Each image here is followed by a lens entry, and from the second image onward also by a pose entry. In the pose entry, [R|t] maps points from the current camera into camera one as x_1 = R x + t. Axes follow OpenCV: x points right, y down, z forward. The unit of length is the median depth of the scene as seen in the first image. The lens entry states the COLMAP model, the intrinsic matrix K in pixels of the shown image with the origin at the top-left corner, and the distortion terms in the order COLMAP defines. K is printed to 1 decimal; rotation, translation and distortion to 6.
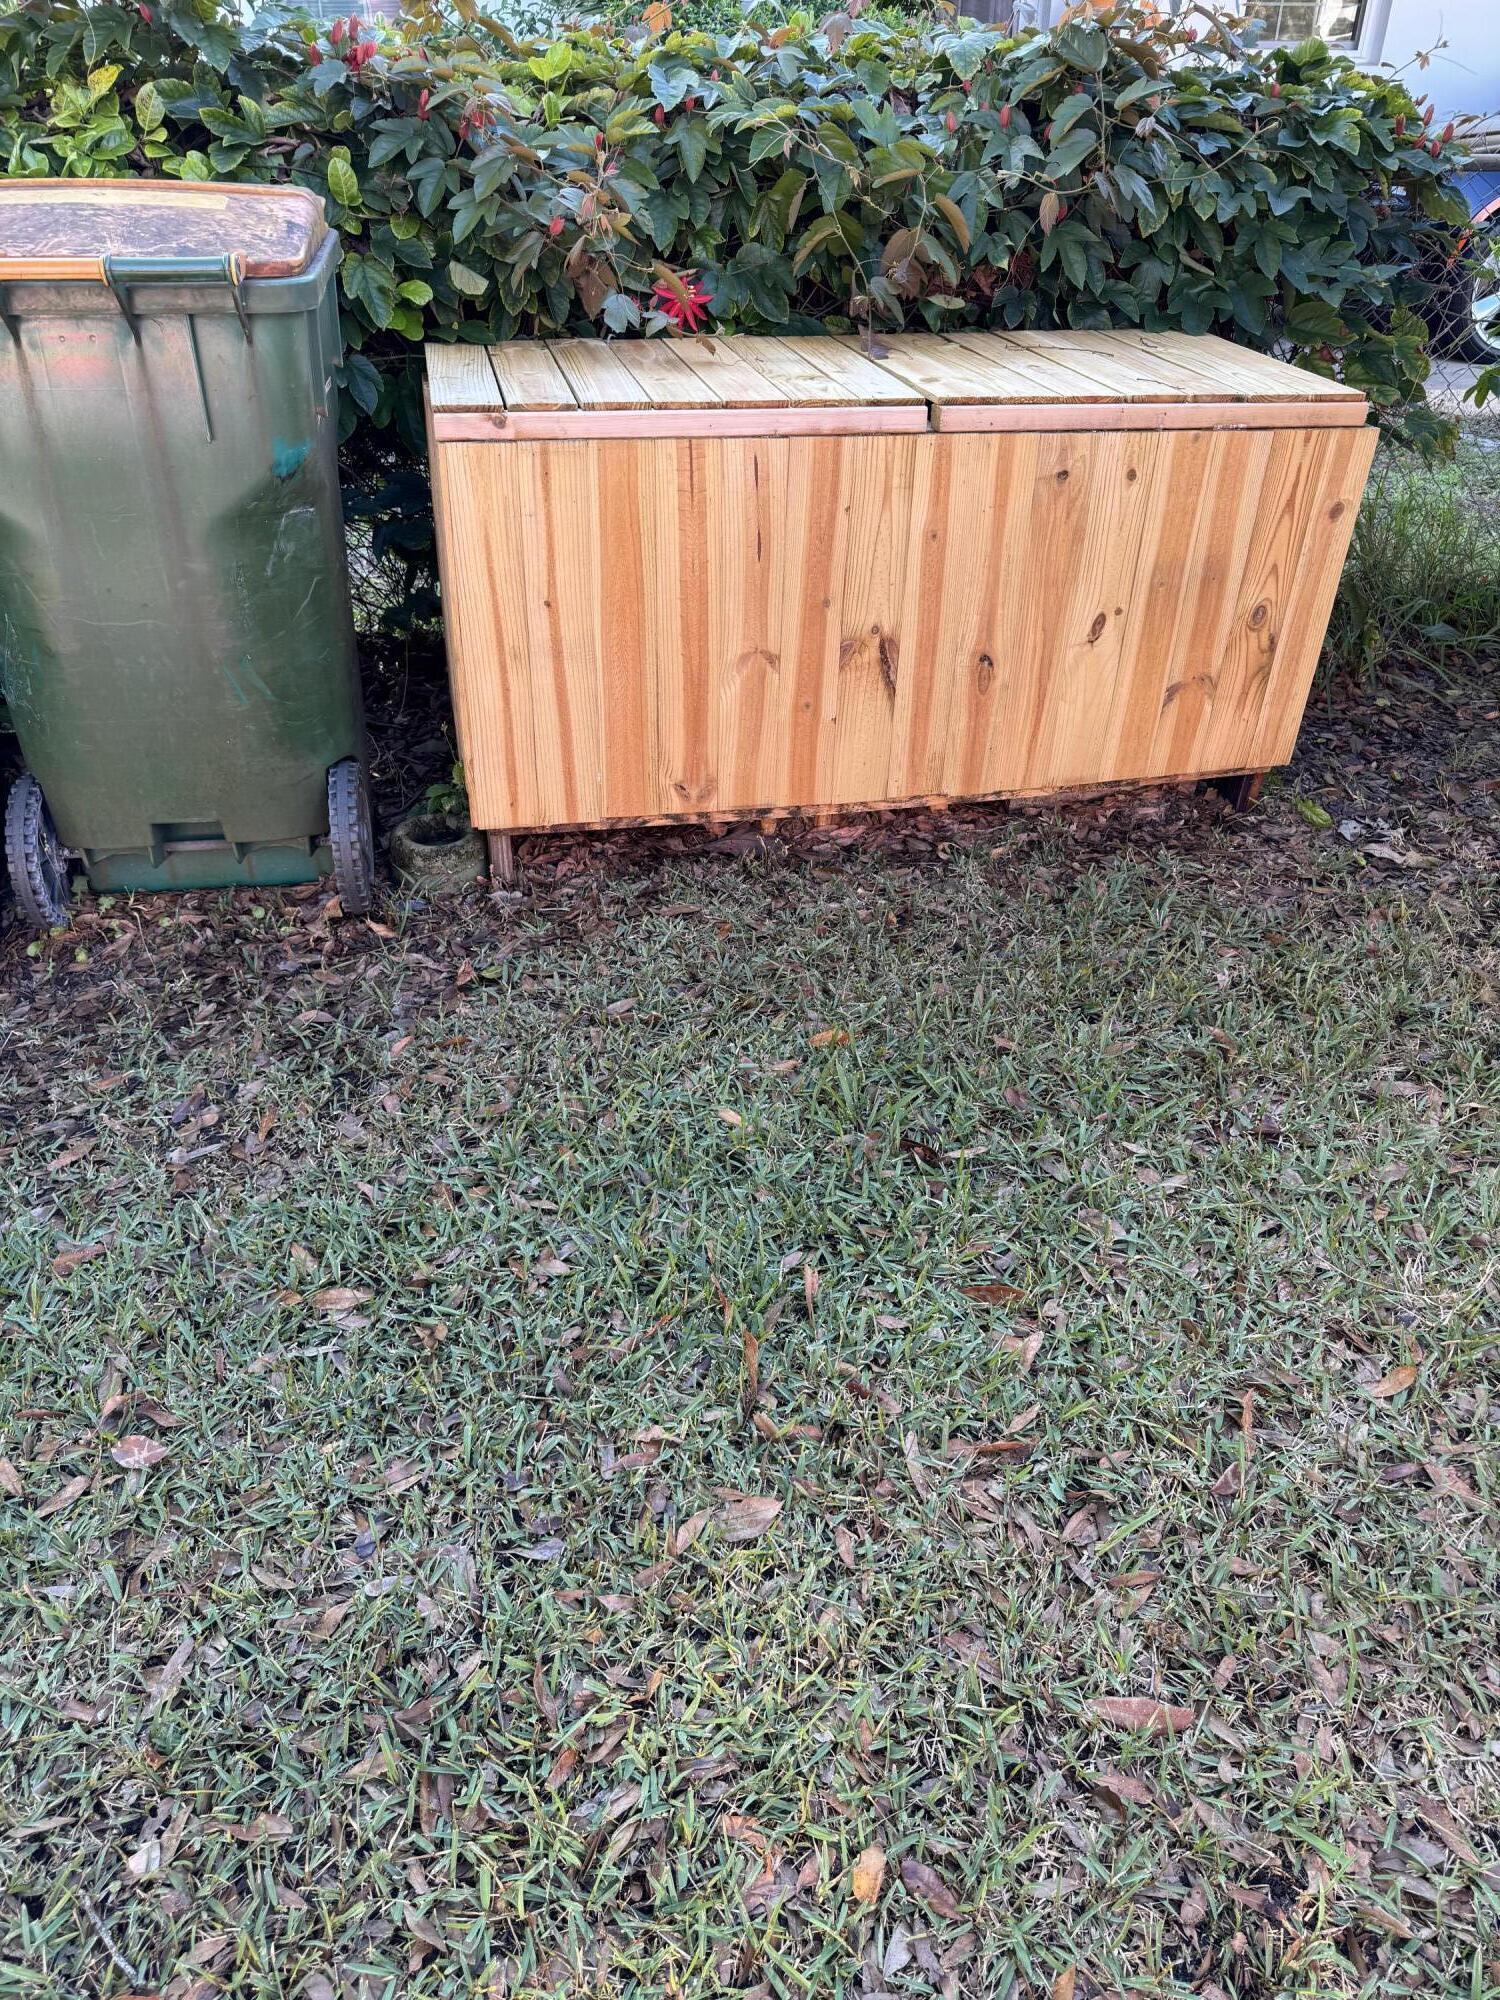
lens RADIAL K [[1388.2, 0, 750.0], [0, 1388.2, 1000.0], [0, 0, 1]] dist [-0.002320, -0.000712]
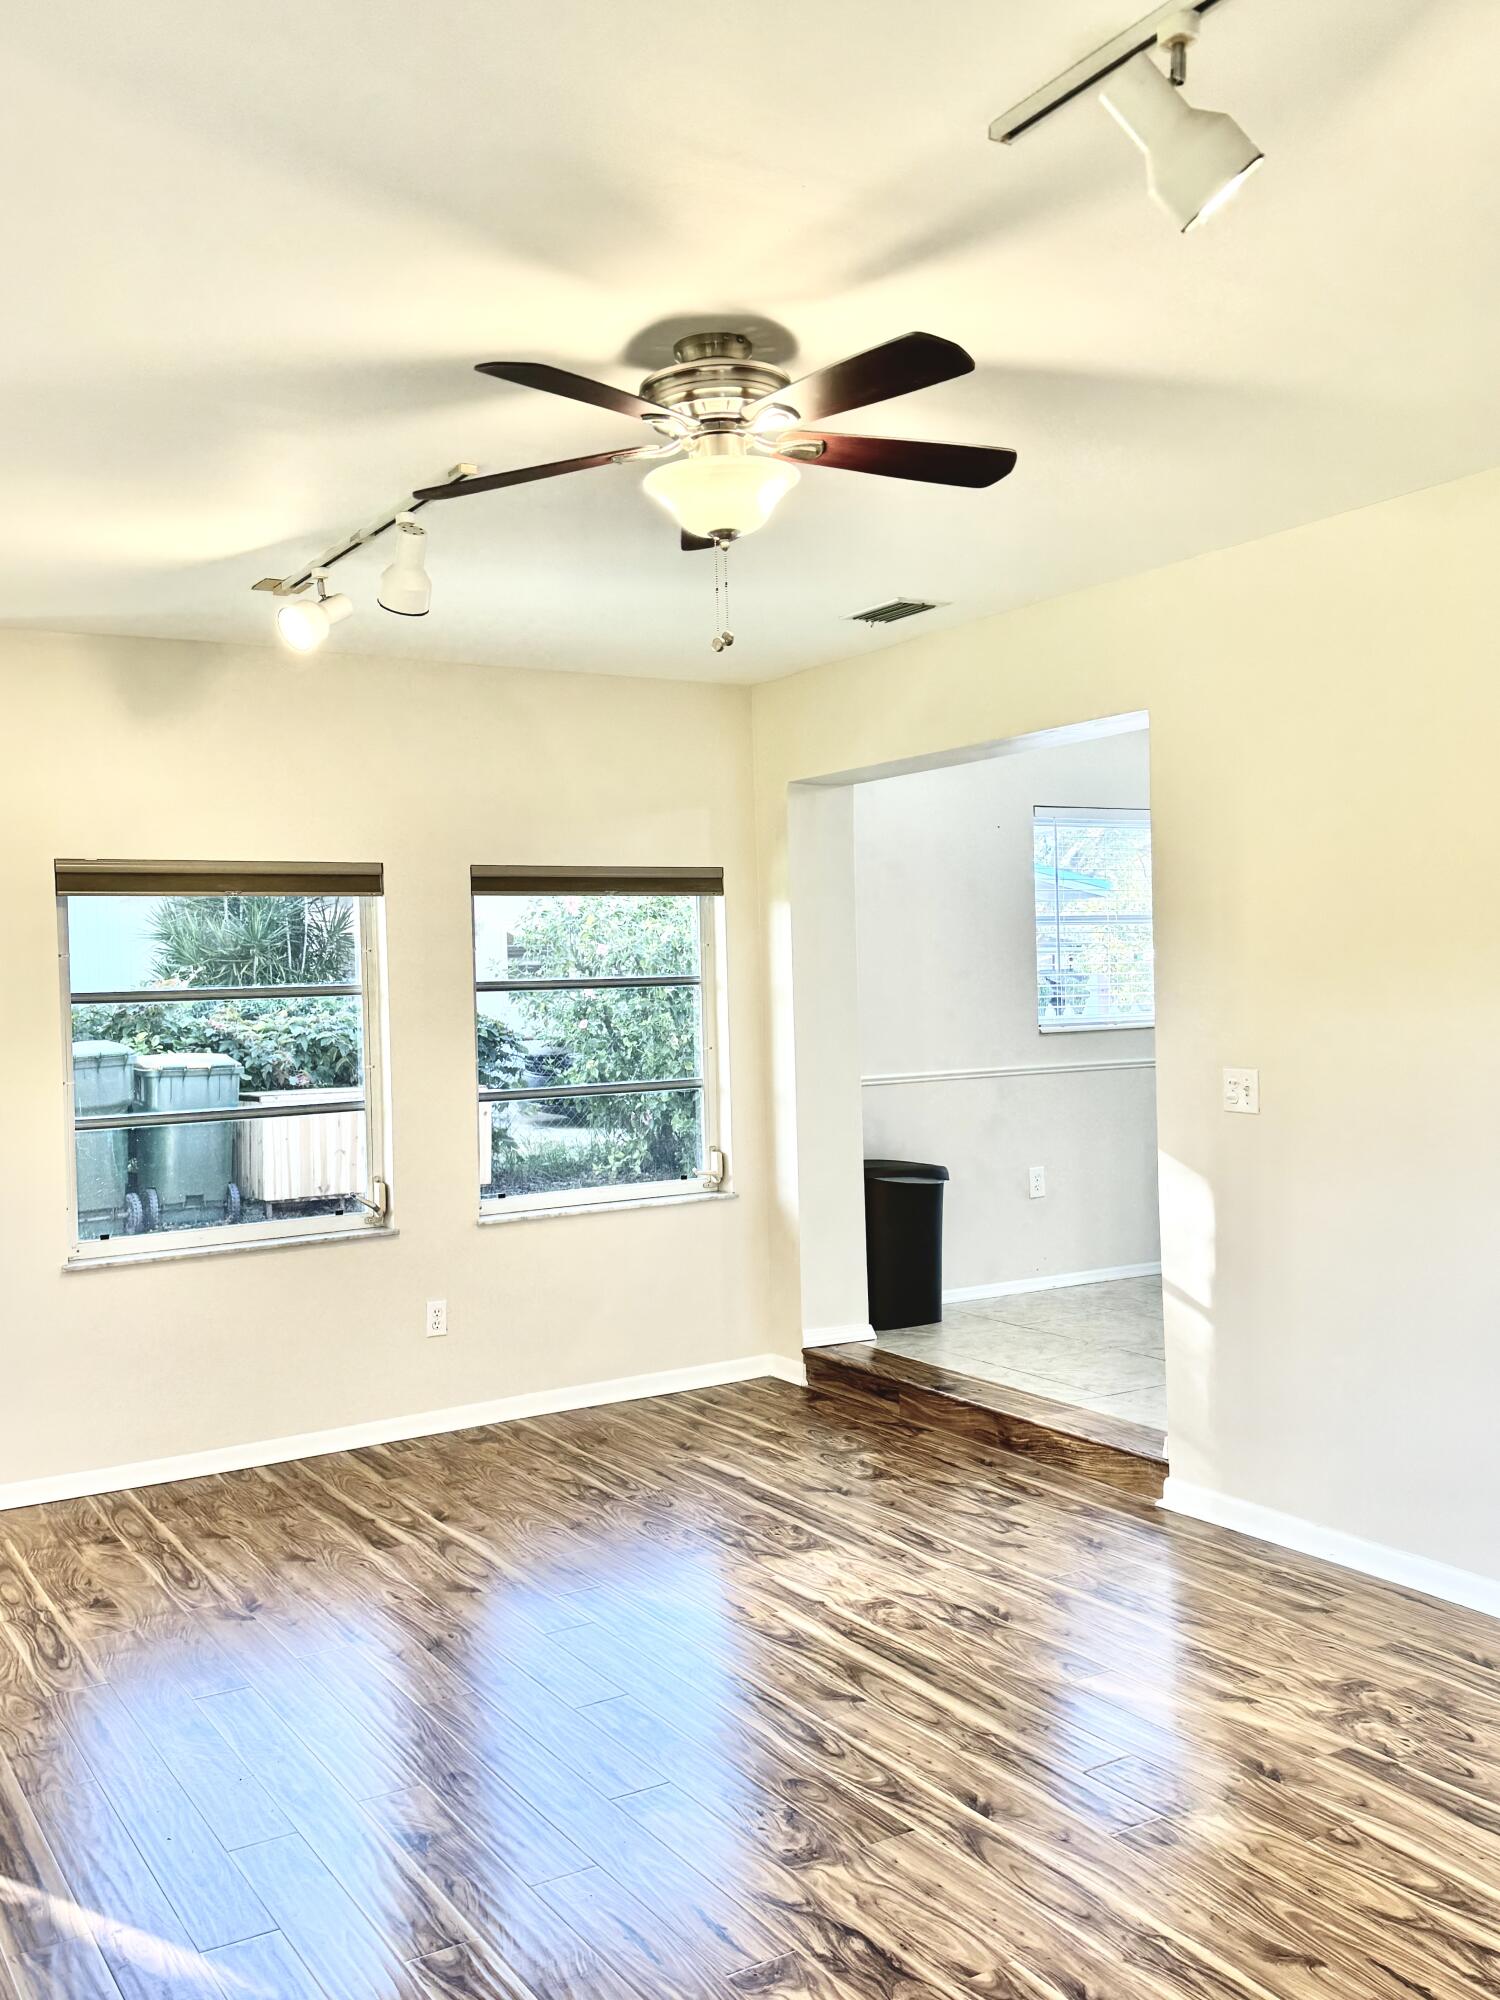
lens RADIAL K [[1760.9, 0, 750.0], [0, 1760.9, 1000.0], [0, 0, 1]] dist [0.000776, 0.000148]
pose [[0.939037, -0.040273, 0.341449, -0.532845], [0.222146, 0.829053, -0.513150, 2.001056], [-0.262413, 0.557718, 0.787458, -3.135877]]
